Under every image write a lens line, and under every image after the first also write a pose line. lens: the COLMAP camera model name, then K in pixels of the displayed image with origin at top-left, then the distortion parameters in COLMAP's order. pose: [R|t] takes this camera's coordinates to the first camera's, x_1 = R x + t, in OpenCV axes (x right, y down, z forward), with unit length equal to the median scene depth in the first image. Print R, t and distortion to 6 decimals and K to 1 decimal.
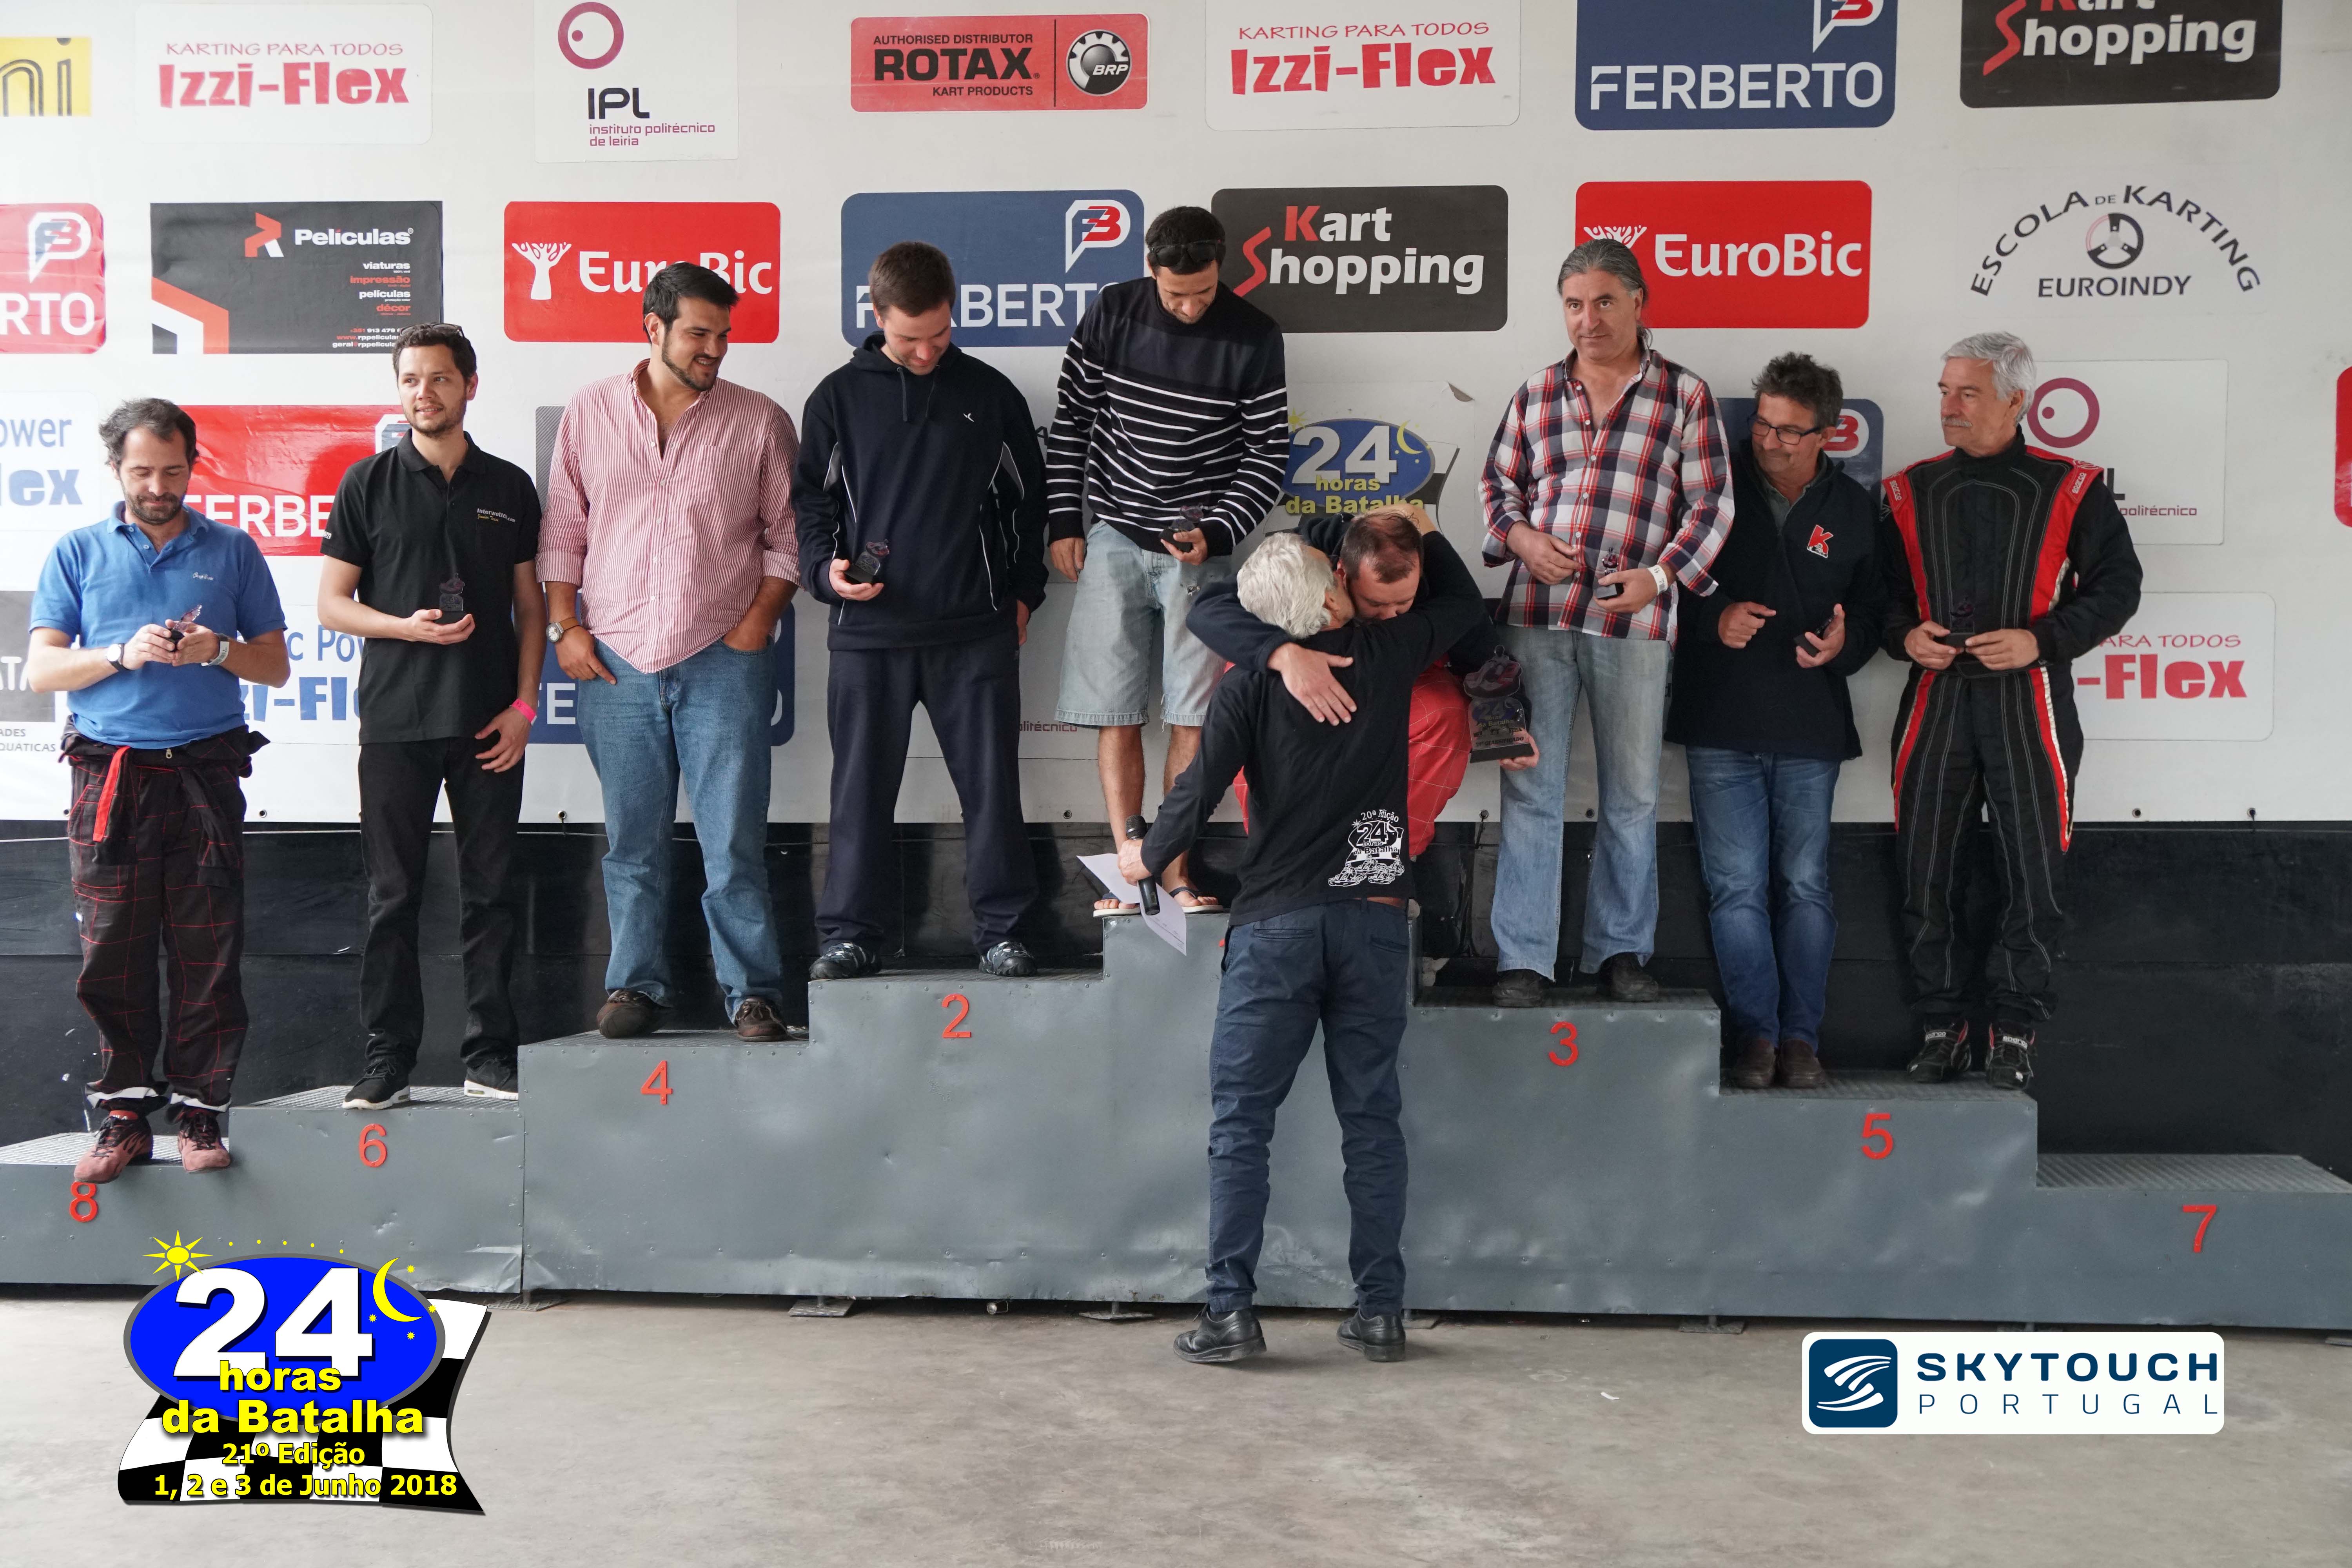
lens RADIAL K [[3202.2, 0, 1166.2], [0, 3202.2, 786.9], [0, 0, 1]] dist [0.121490, 0.000000]
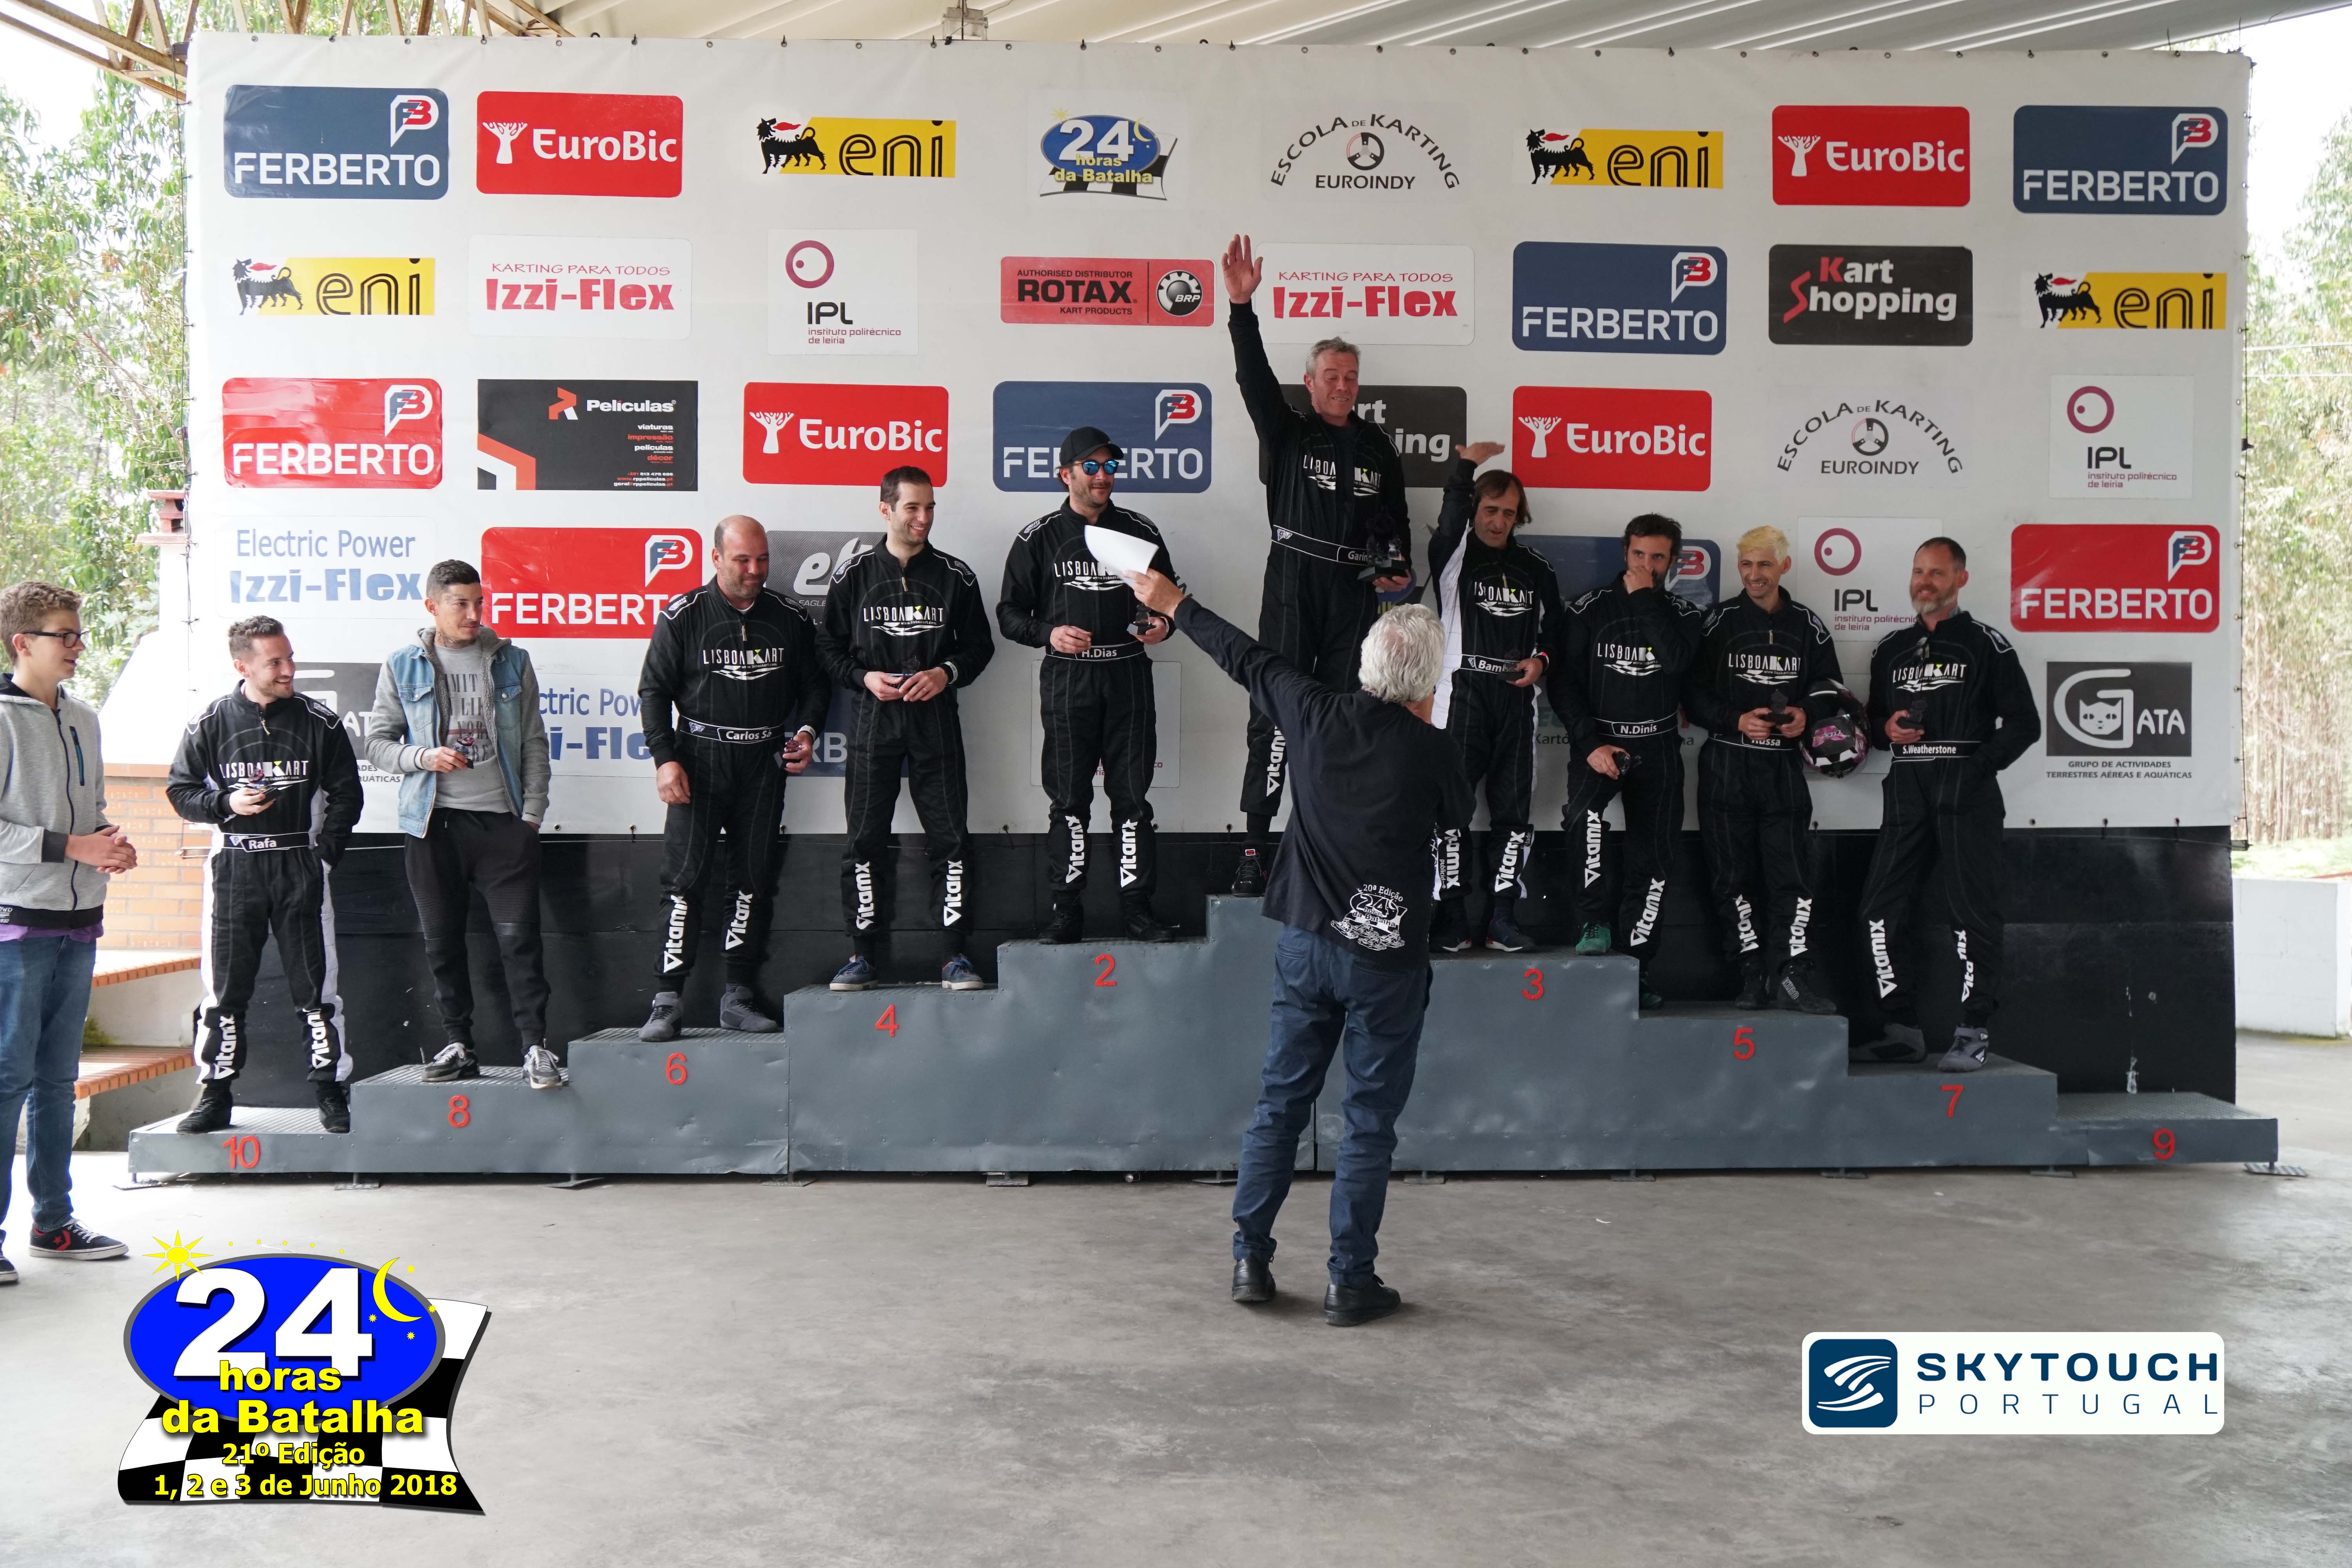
lens RADIAL K [[2540.4, 0, 1176.3], [0, 2540.4, 787.0], [0, 0, 1]] dist [0.019967, 0.000000]
pose [[0.989579, -0.000478, 0.143993, -0.184724], [0.001617, 0.999968, -0.007793, -0.000038], [-0.143985, 0.007945, 0.989548, -0.099913]]
